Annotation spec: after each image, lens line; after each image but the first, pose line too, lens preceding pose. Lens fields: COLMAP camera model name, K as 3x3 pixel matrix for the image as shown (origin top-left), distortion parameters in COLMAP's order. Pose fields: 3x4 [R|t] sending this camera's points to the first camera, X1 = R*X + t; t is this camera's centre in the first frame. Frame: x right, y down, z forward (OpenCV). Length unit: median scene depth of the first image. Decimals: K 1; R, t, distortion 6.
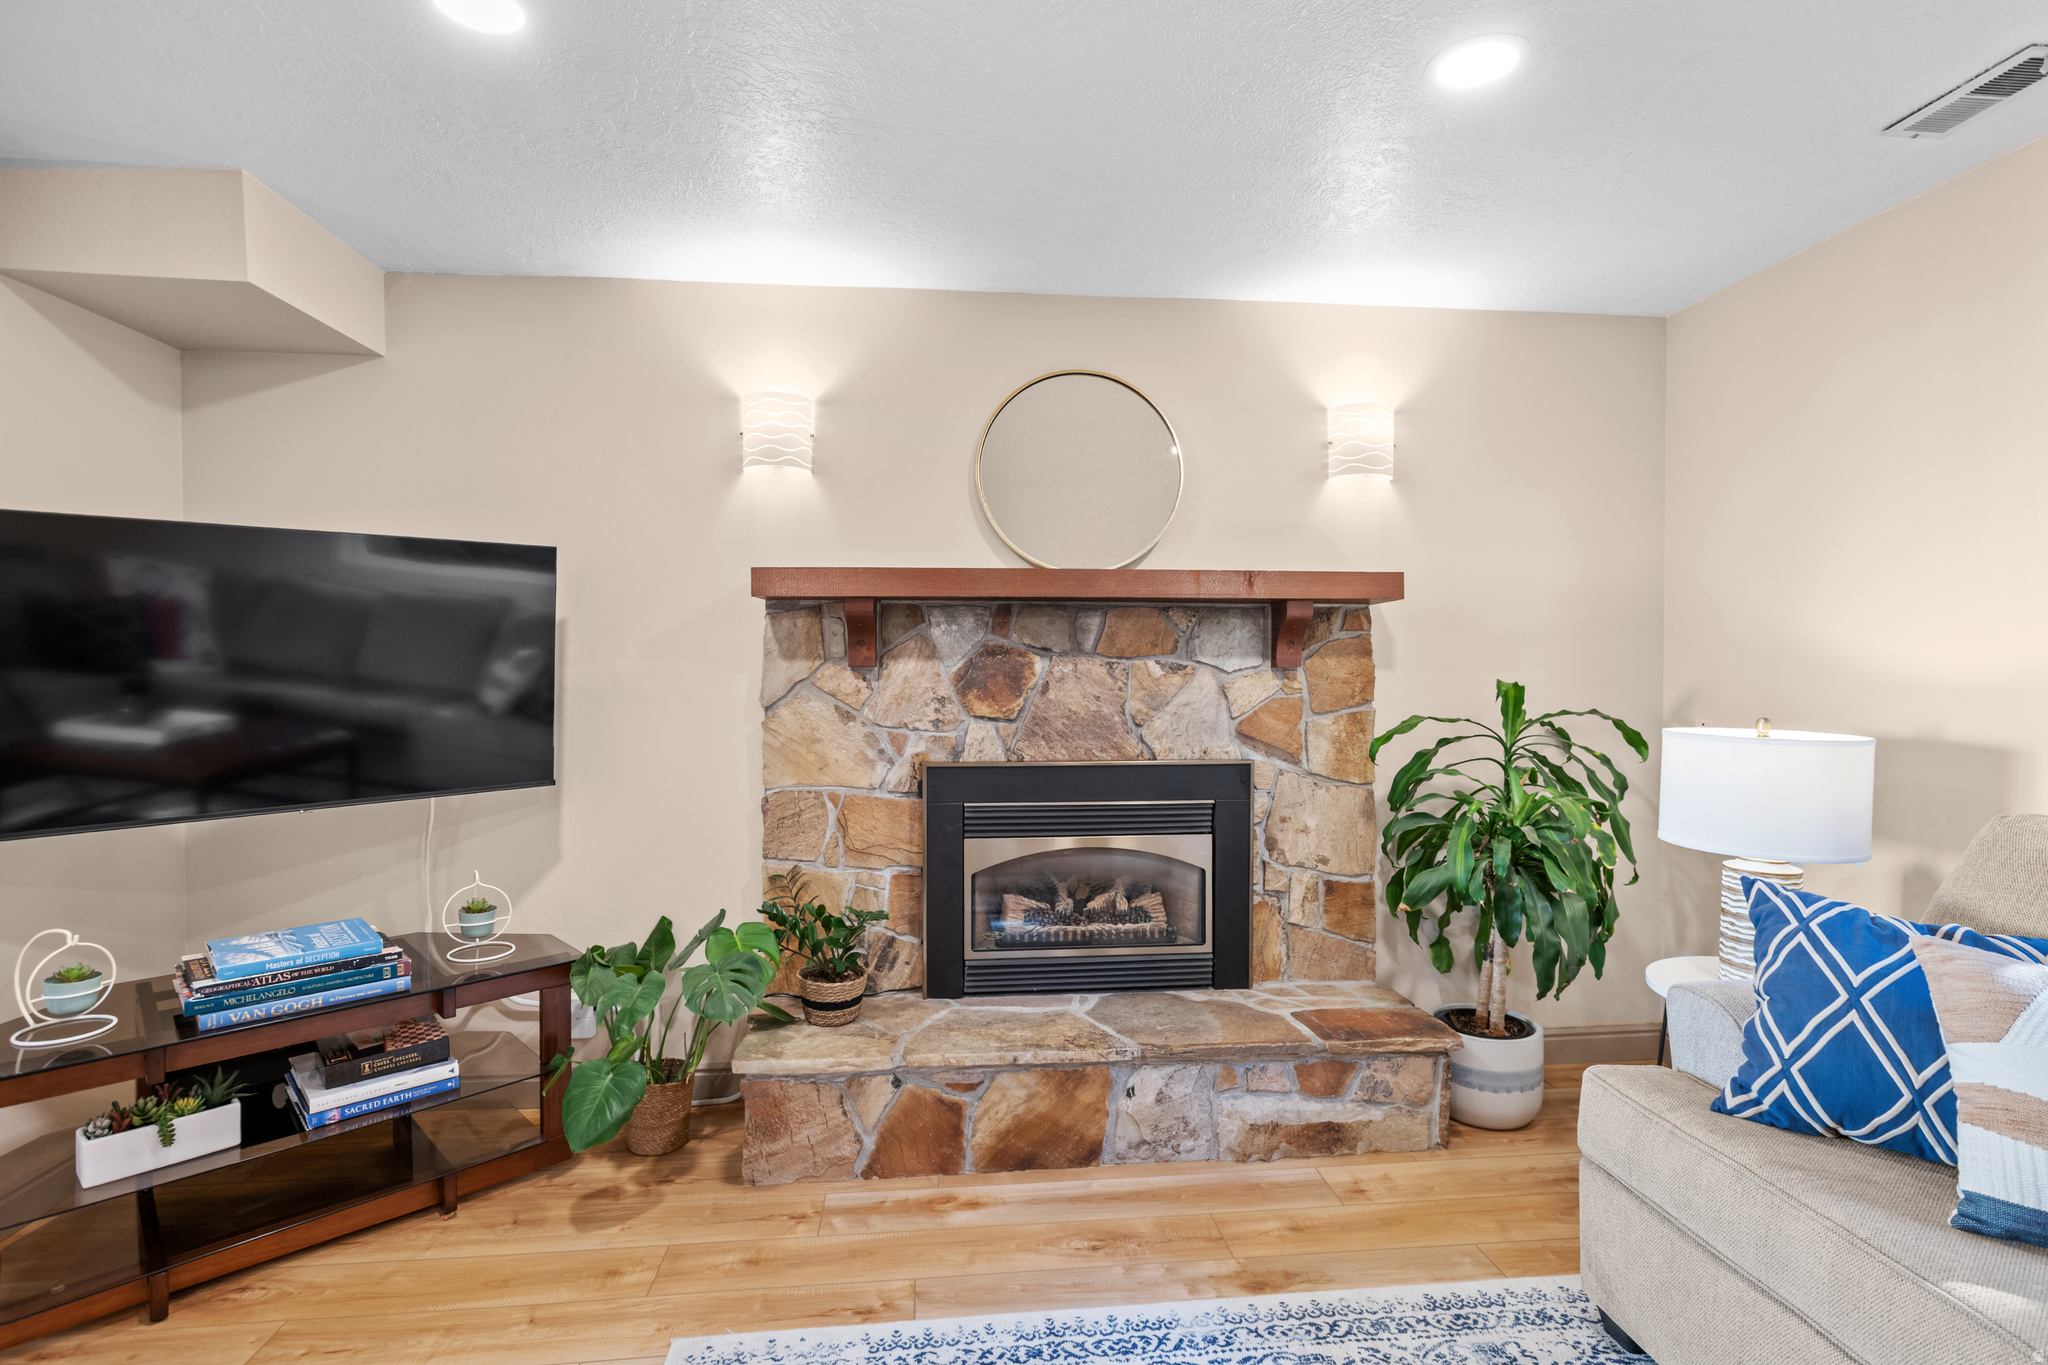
lens RADIAL K [[1002.5, 0, 1024.0], [0, 1002.5, 682.5], [0, 0, 1]] dist [-0.000437, 0.000819]
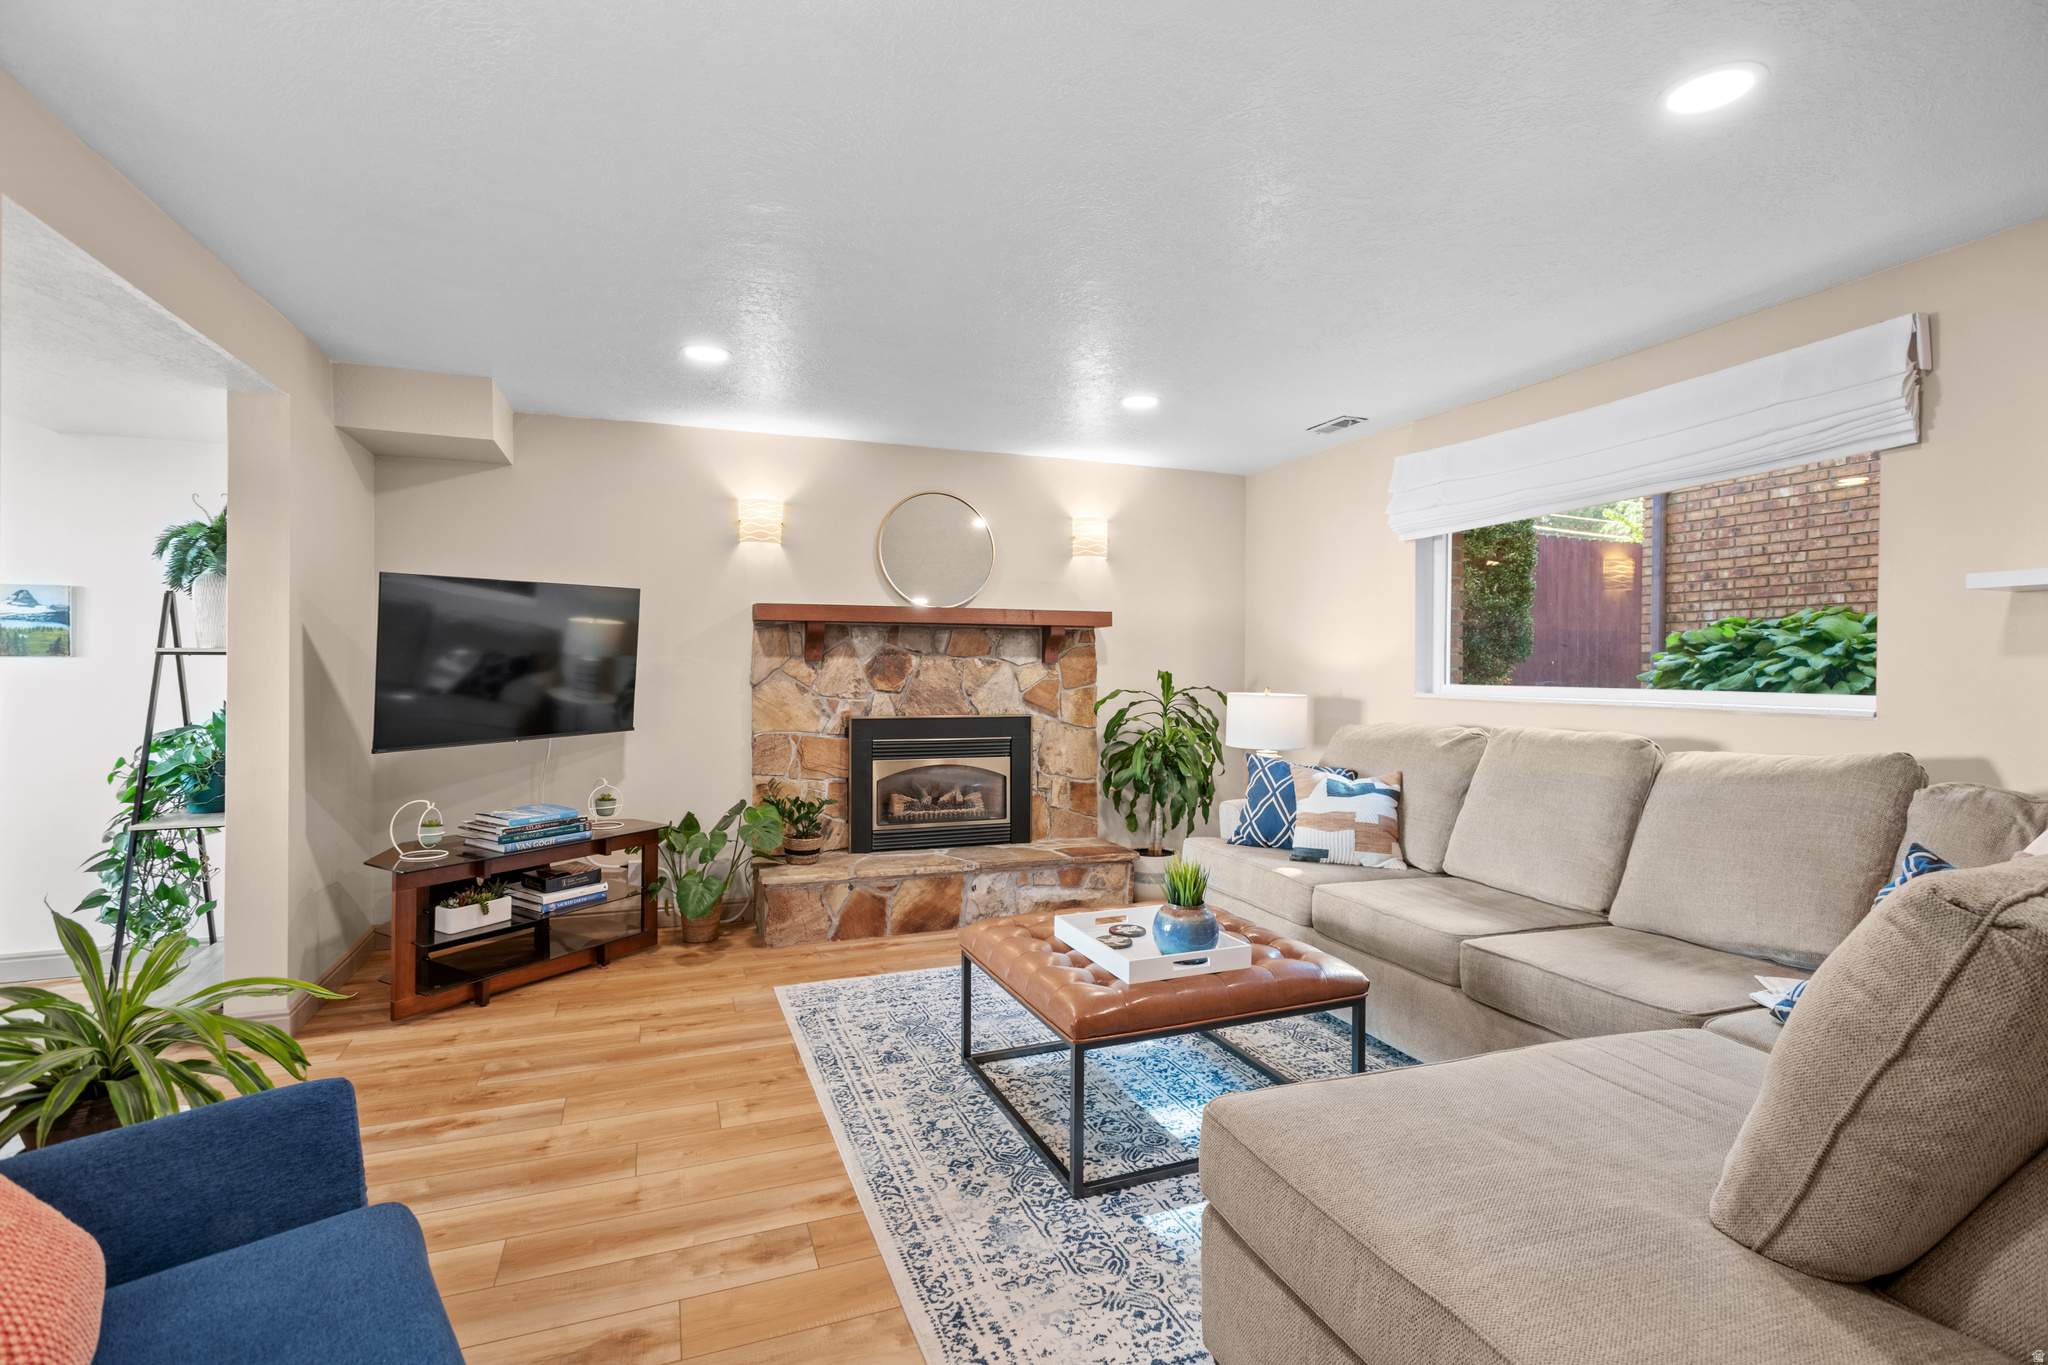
lens RADIAL K [[983.3, 0, 1027.9], [0, 983.3, 658.9], [0, 0, 1]] dist [0.000422, 0.000787]
pose [[0.964557, 0.006453, 0.263795, -0.250252], [-0.000958, 0.999780, -0.020953, 0.015425], [-0.263873, 0.019957, 0.964351, -0.713102]]
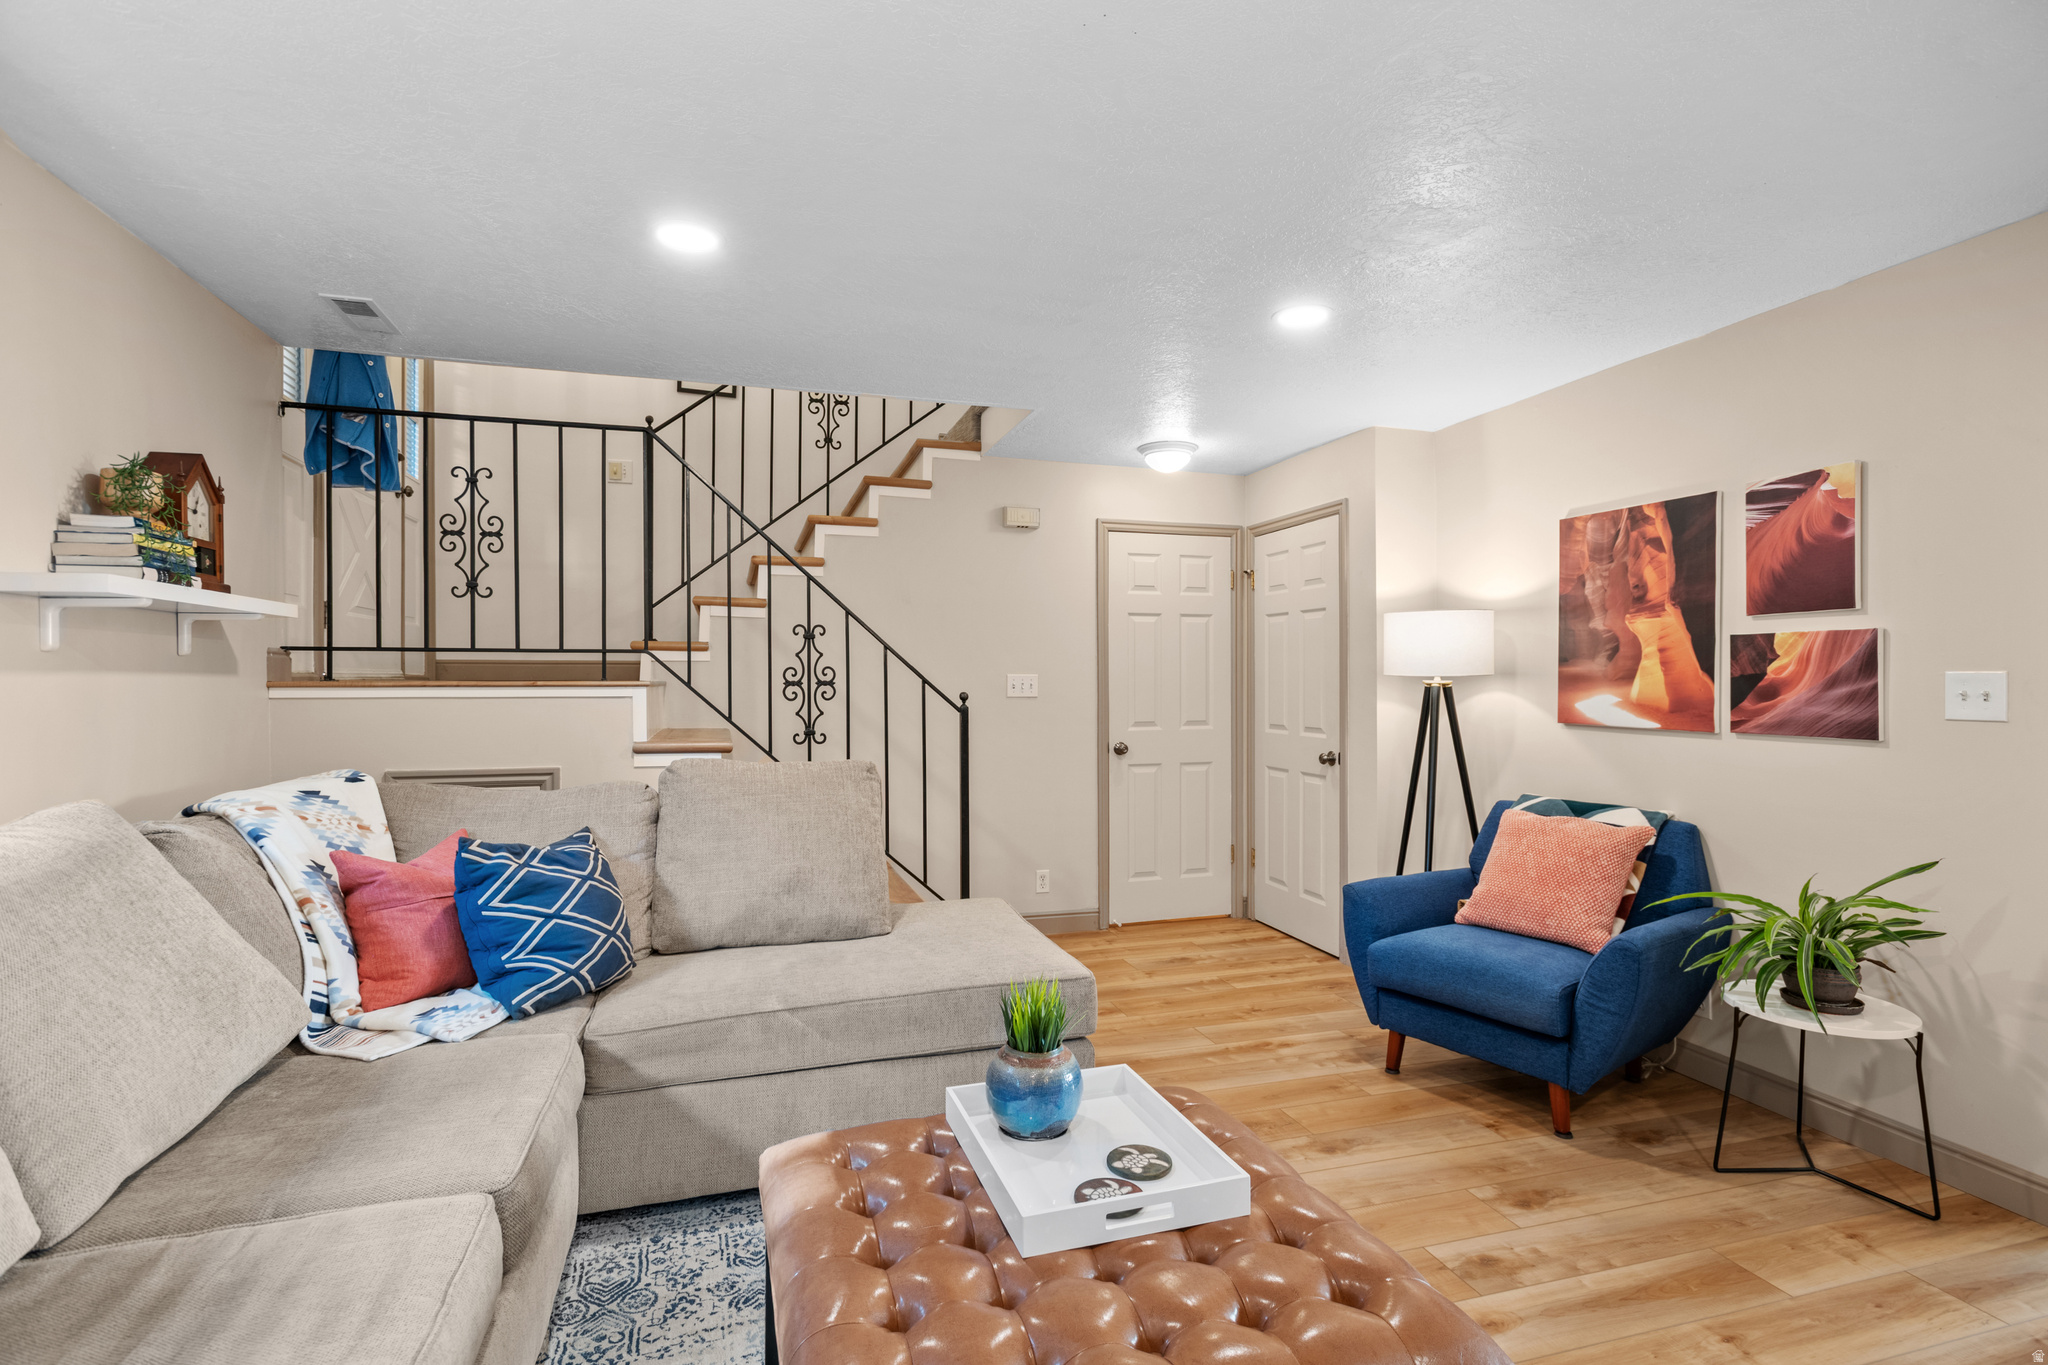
lens RADIAL K [[973.9, 0, 1024.0], [0, 973.9, 682.5], [0, 0, 1]] dist [-0.000667, 0.000139]
pose [[-0.980880, 0.001943, -0.194604, 0.241622], [-0.001027, 0.999885, 0.015161, -0.008496], [0.194611, 0.015071, -0.980765, 0.688371]]
